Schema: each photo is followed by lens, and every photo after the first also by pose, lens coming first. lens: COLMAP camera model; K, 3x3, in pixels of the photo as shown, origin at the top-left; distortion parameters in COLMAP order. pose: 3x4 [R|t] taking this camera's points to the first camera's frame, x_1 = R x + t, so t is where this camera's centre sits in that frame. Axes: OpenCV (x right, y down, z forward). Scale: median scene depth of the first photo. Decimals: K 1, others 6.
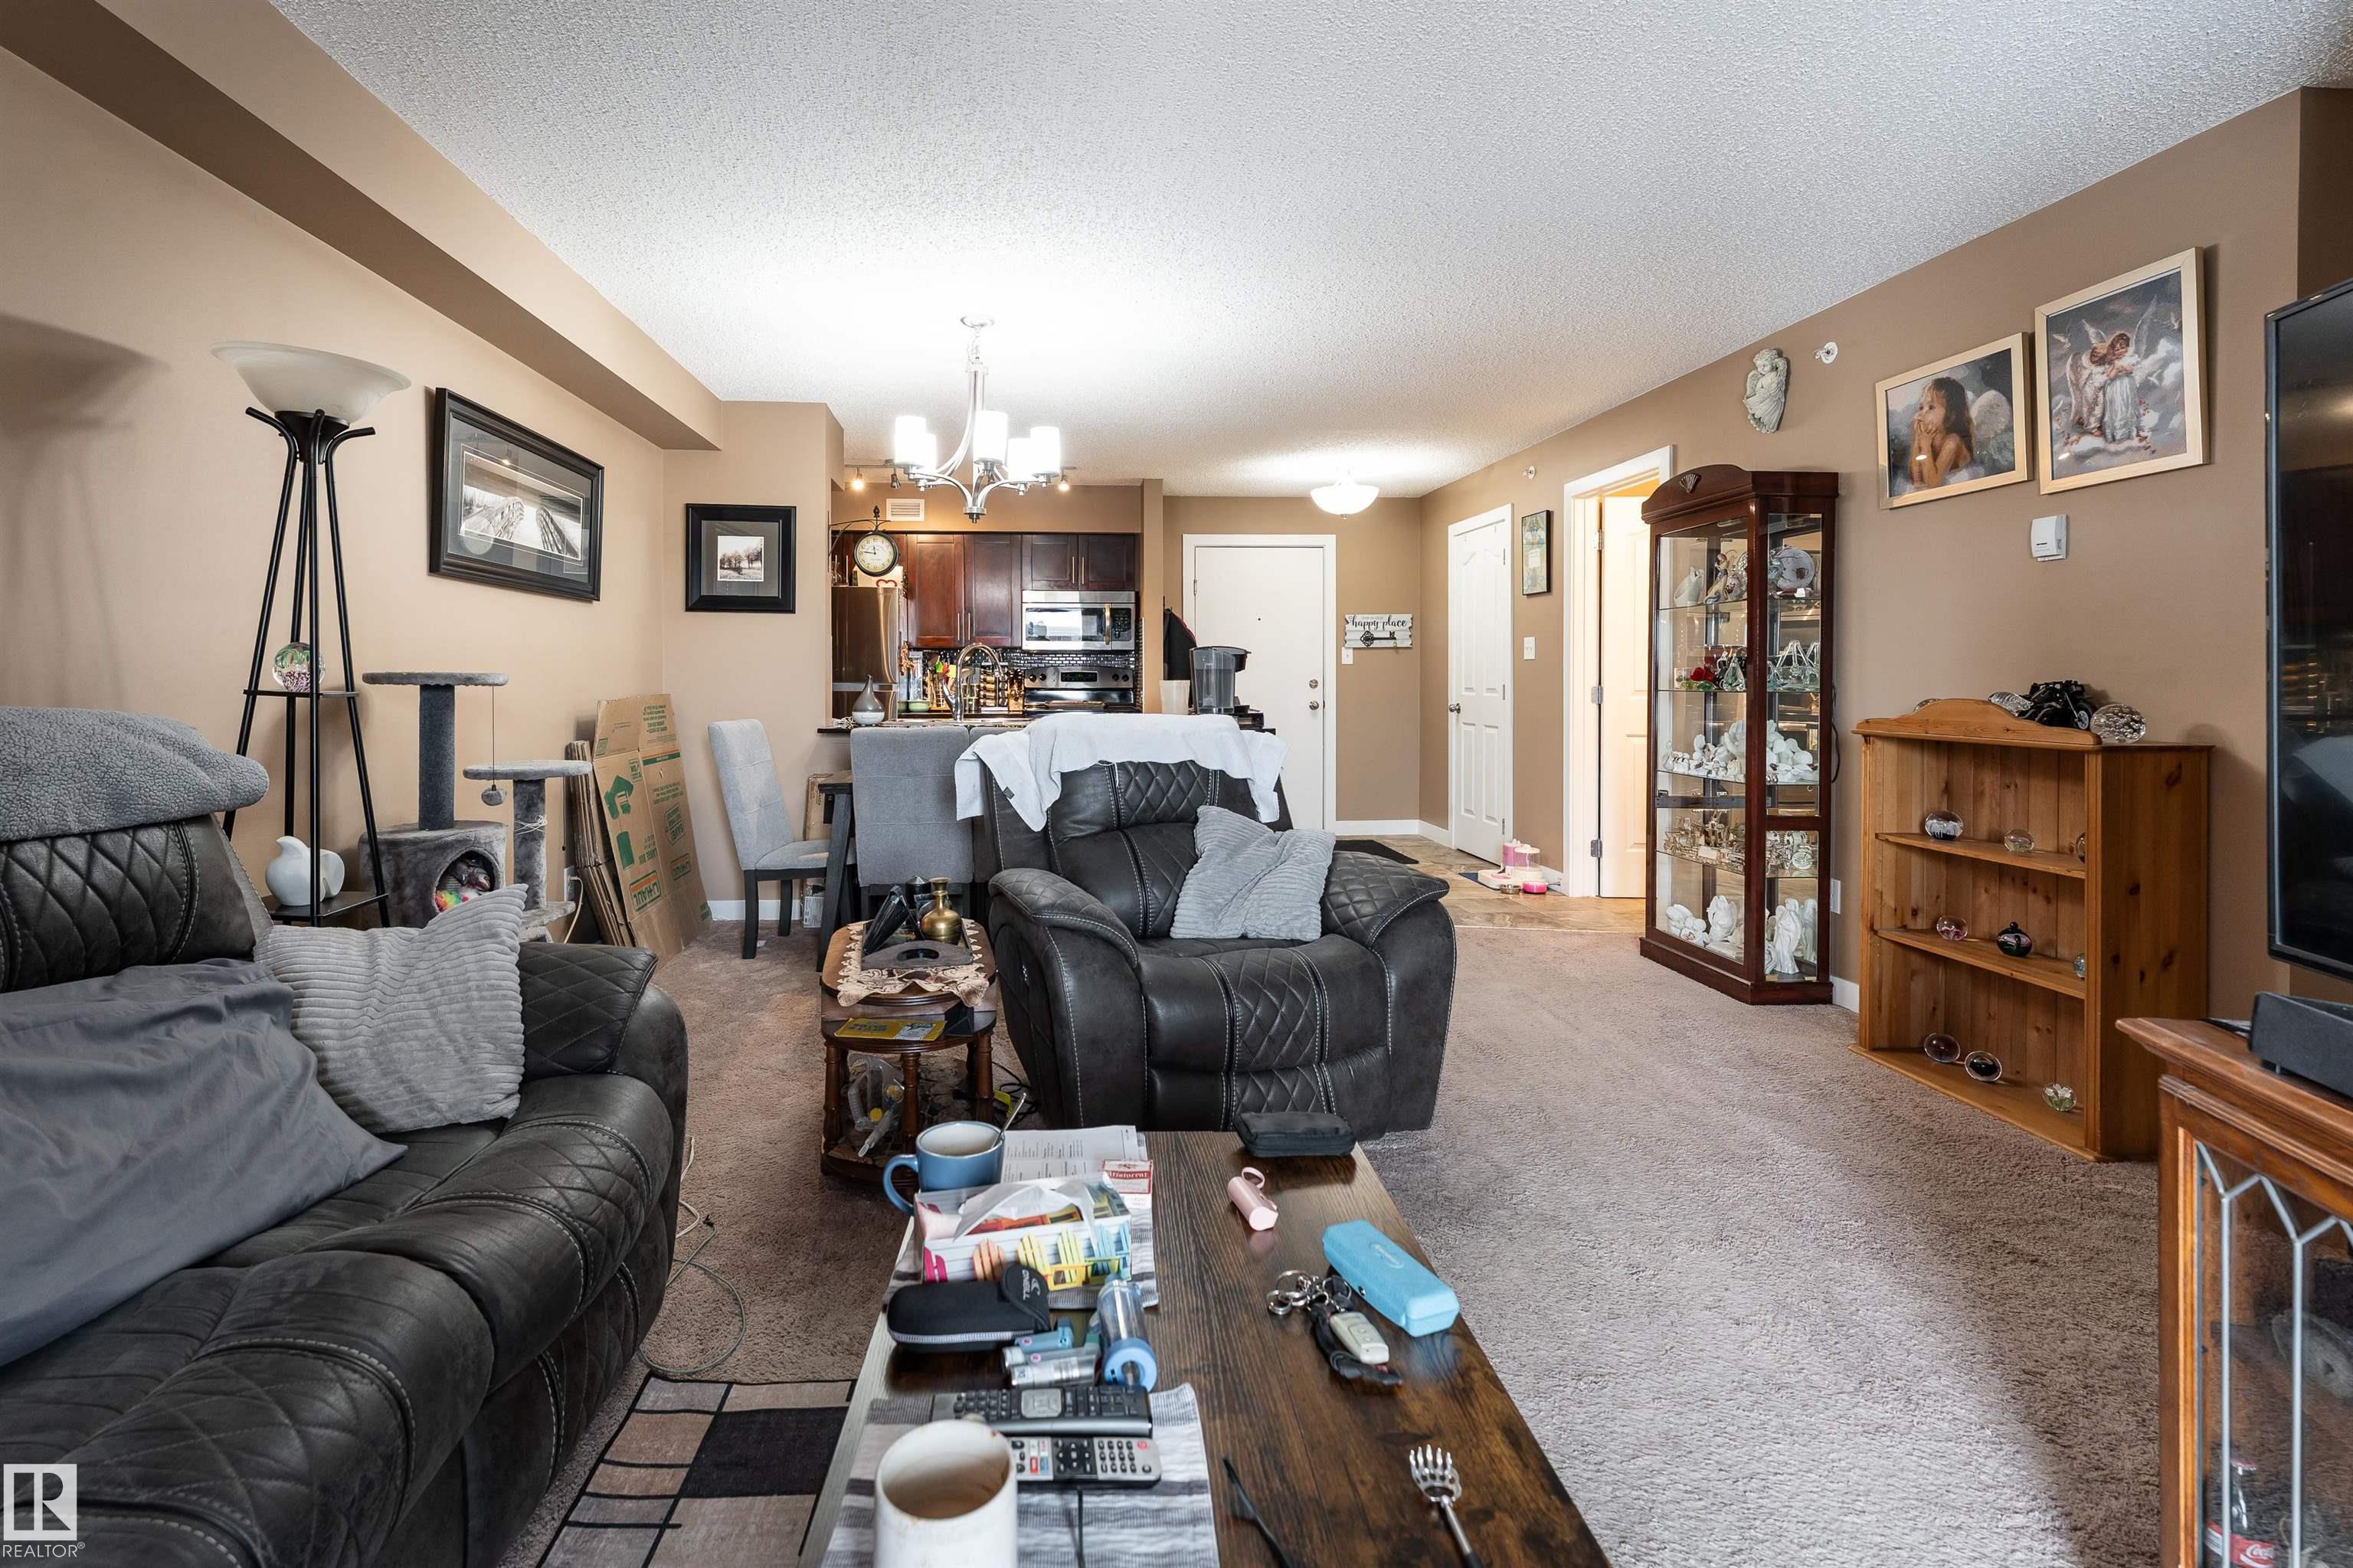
lens RADIAL K [[1072.8, 0, 1092.2], [0, 1072.8, 689.9], [0, 0, 1]] dist [0.000468, 0.000103]
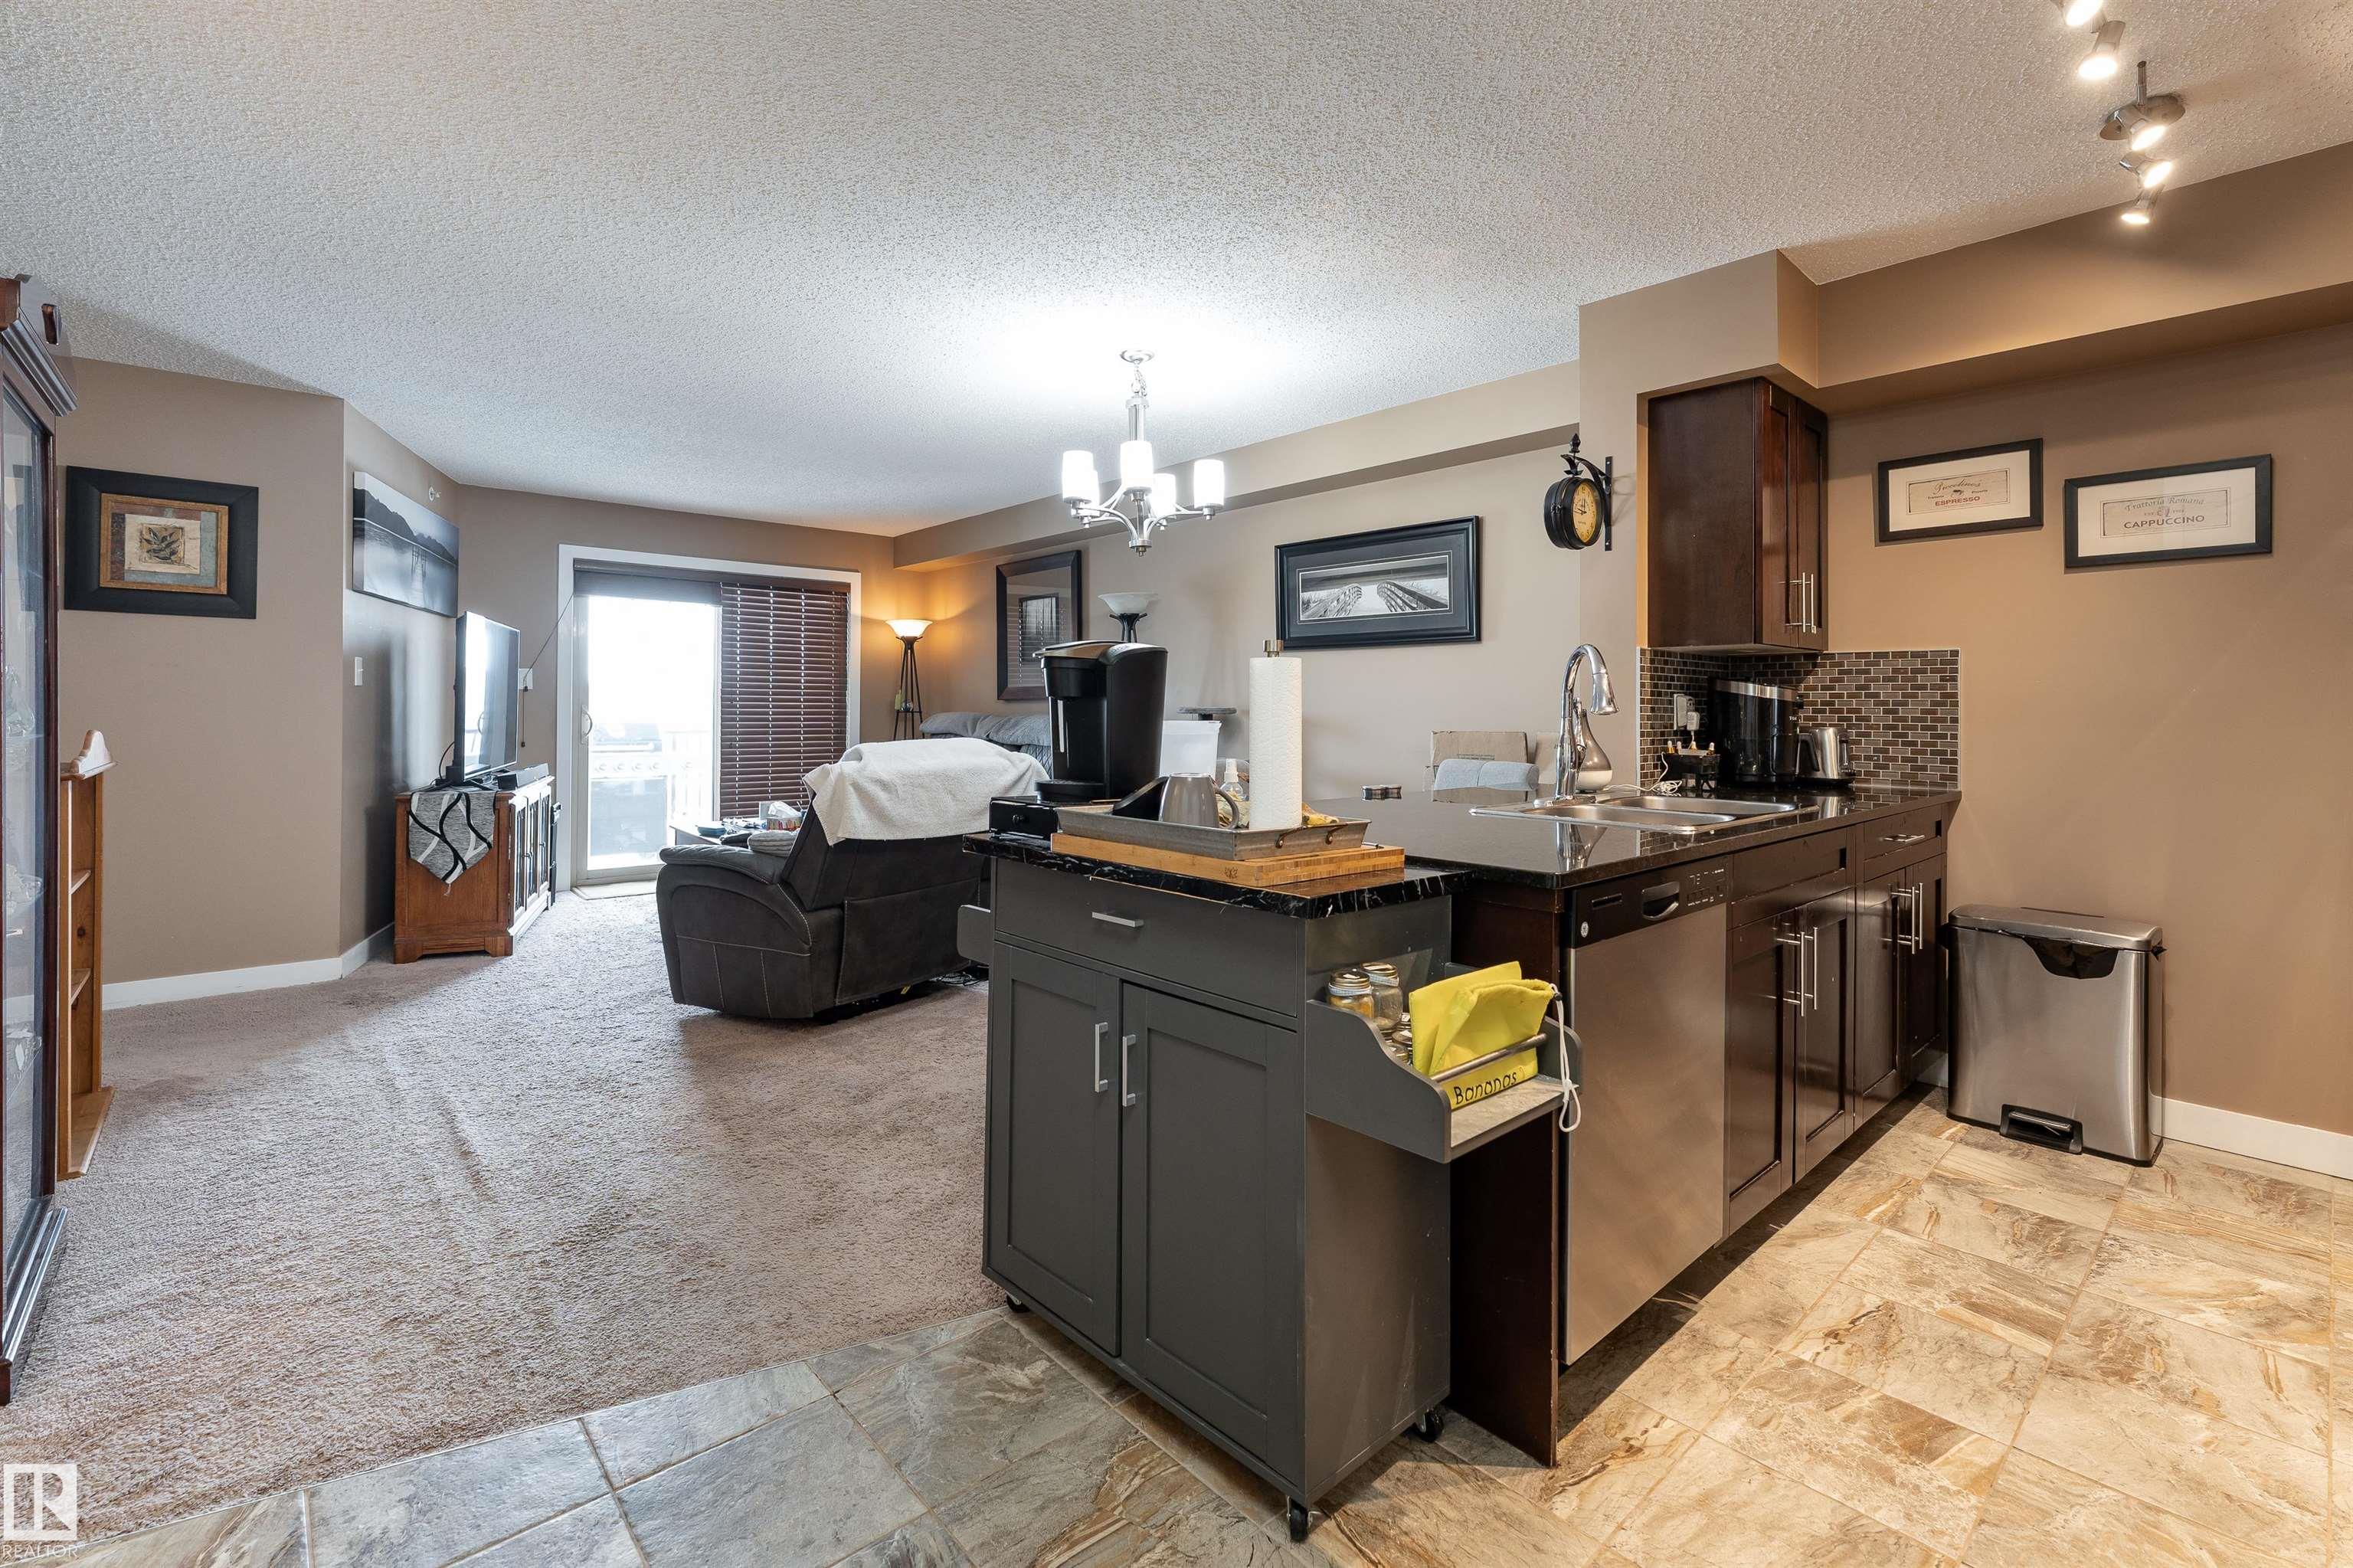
lens RADIAL K [[1048.7, 0, 1170.1], [0, 1048.7, 704.4], [0, 0, 1]] dist [0.002675, 0.000013]
pose [[-0.786620, -0.003802, -0.617426, 0.288617], [-0.010188, 0.999925, 0.006822, -0.015537], [0.617353, 0.011657, -0.786600, 1.099972]]
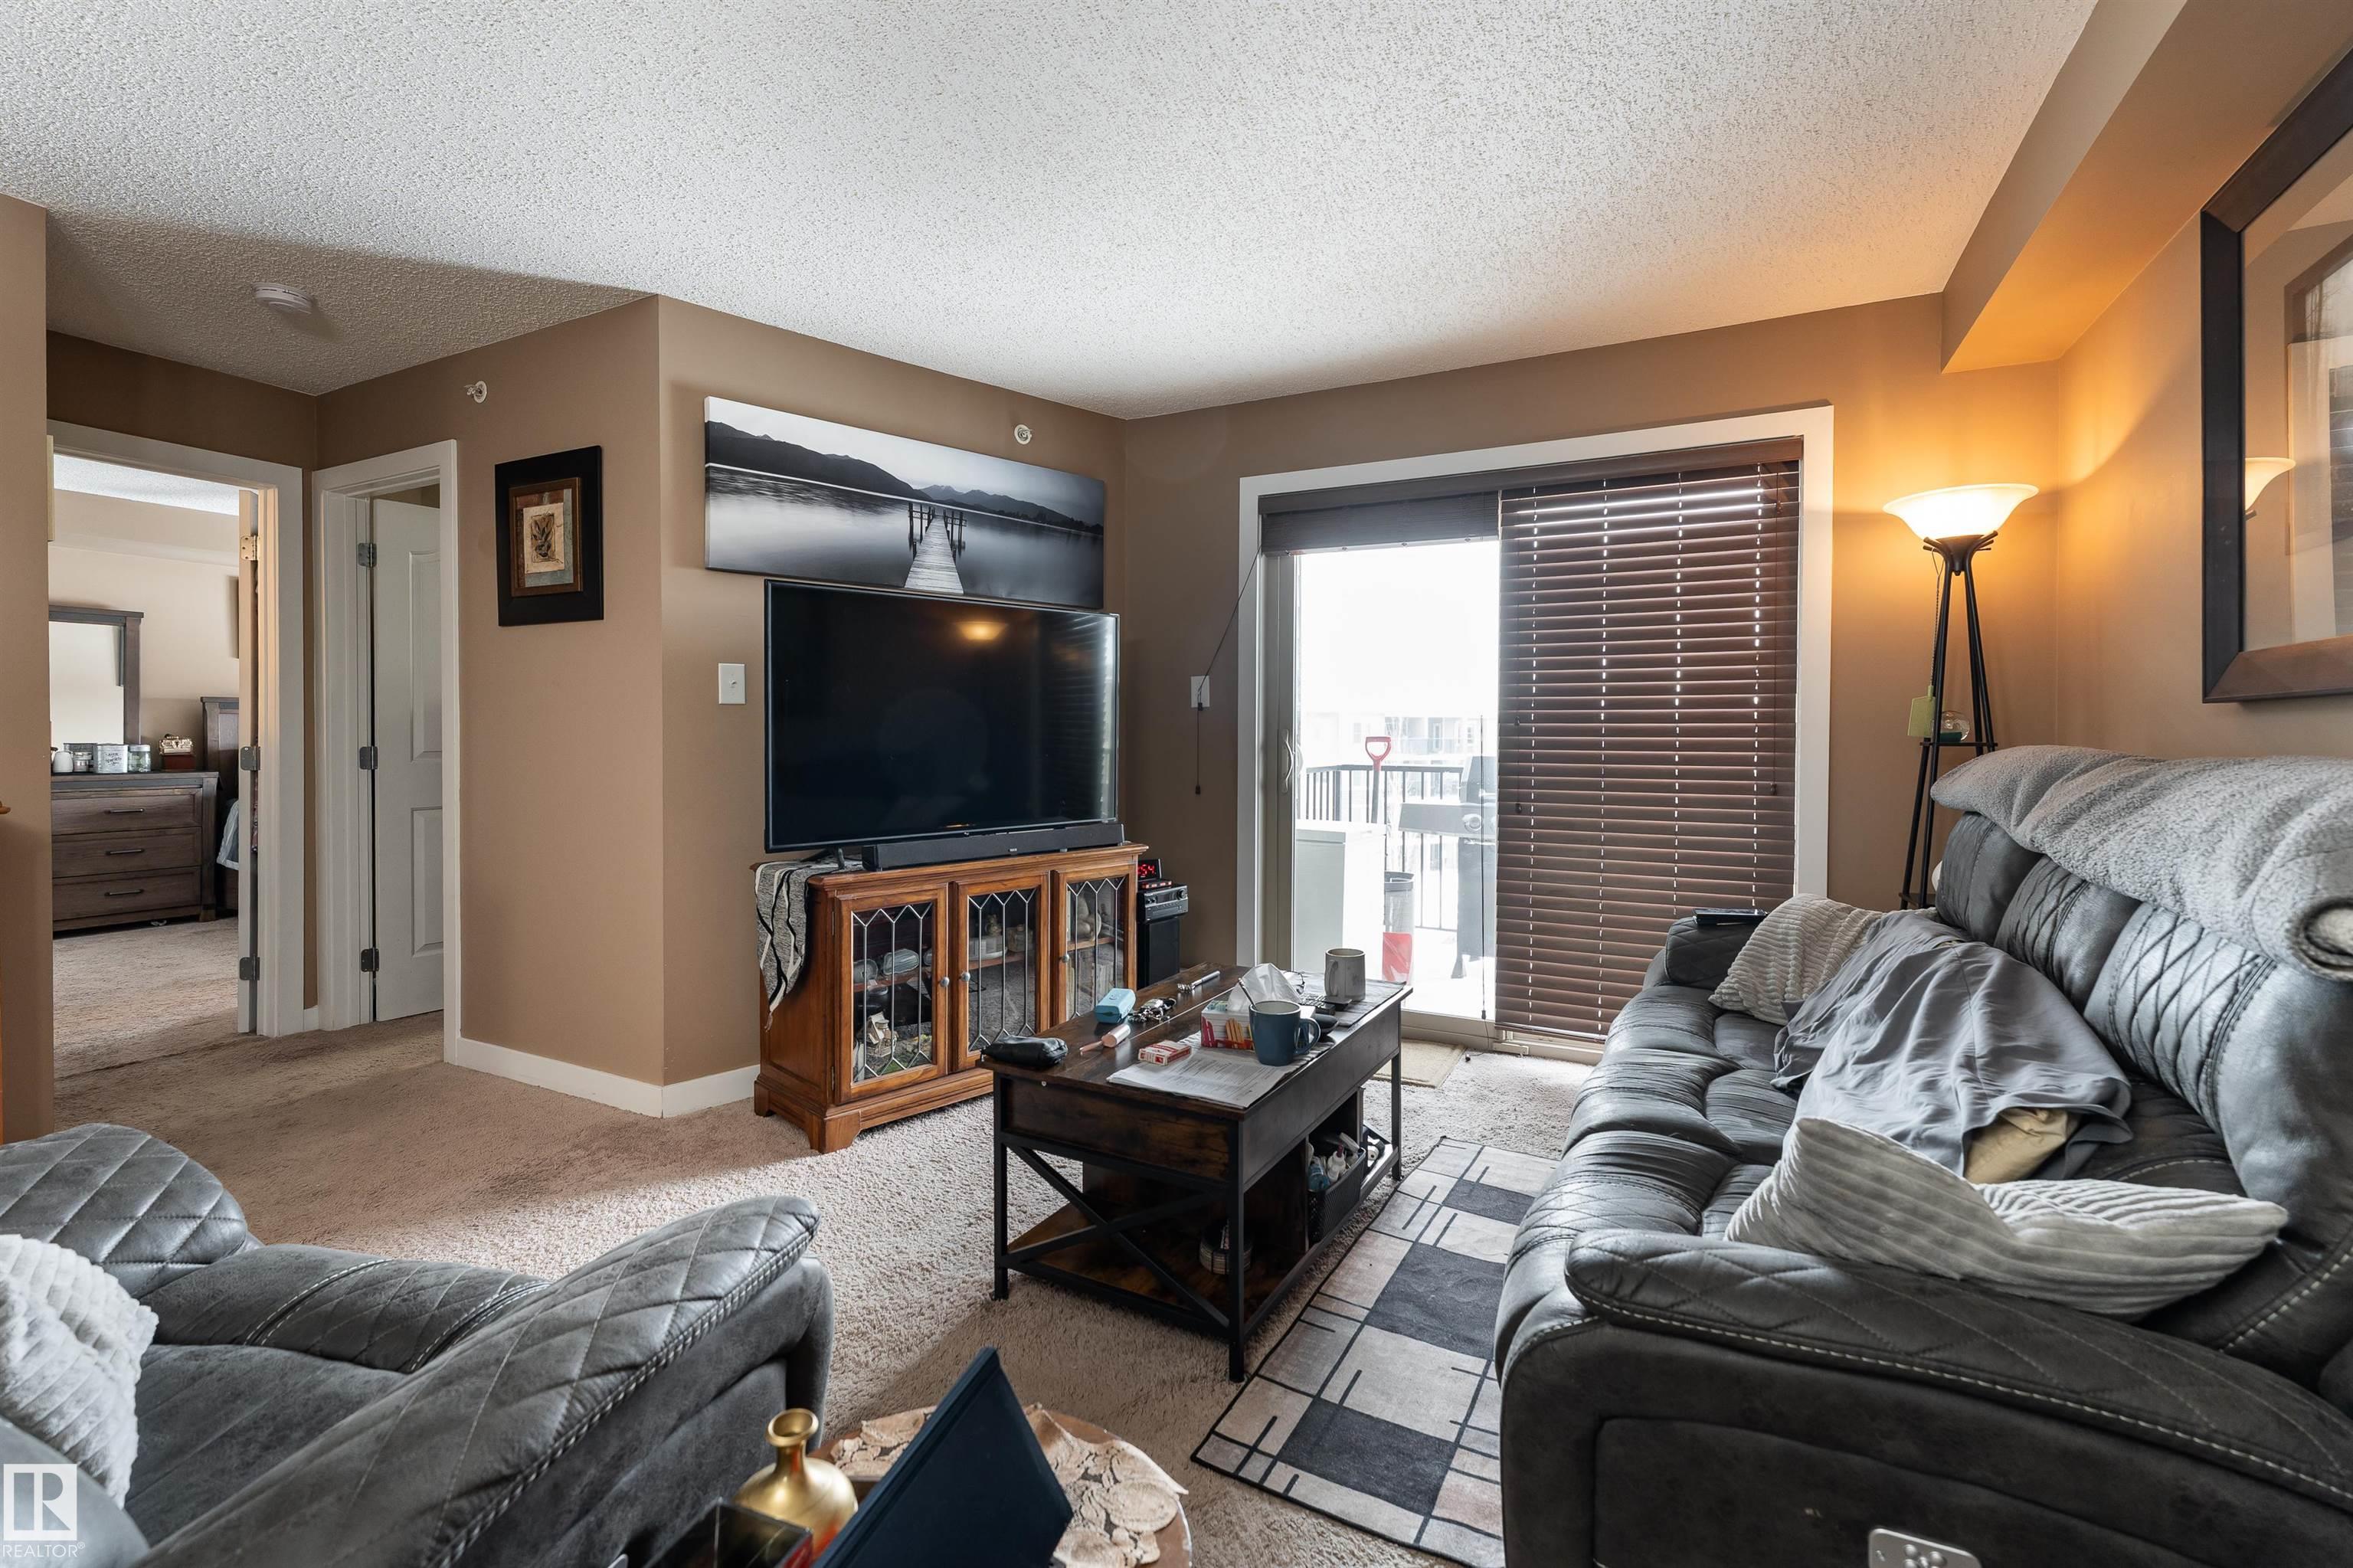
lens RADIAL K [[1036.2, 0, 1157.7], [0, 1036.2, 737.5], [0, 0, 1]] dist [0.000062, -0.000178]
pose [[-0.858359, 0.000385, 0.513050, -0.162324], [0.007001, 0.999915, 0.010962, -0.005109], [-0.513002, 0.013001, -0.858289, 0.503880]]
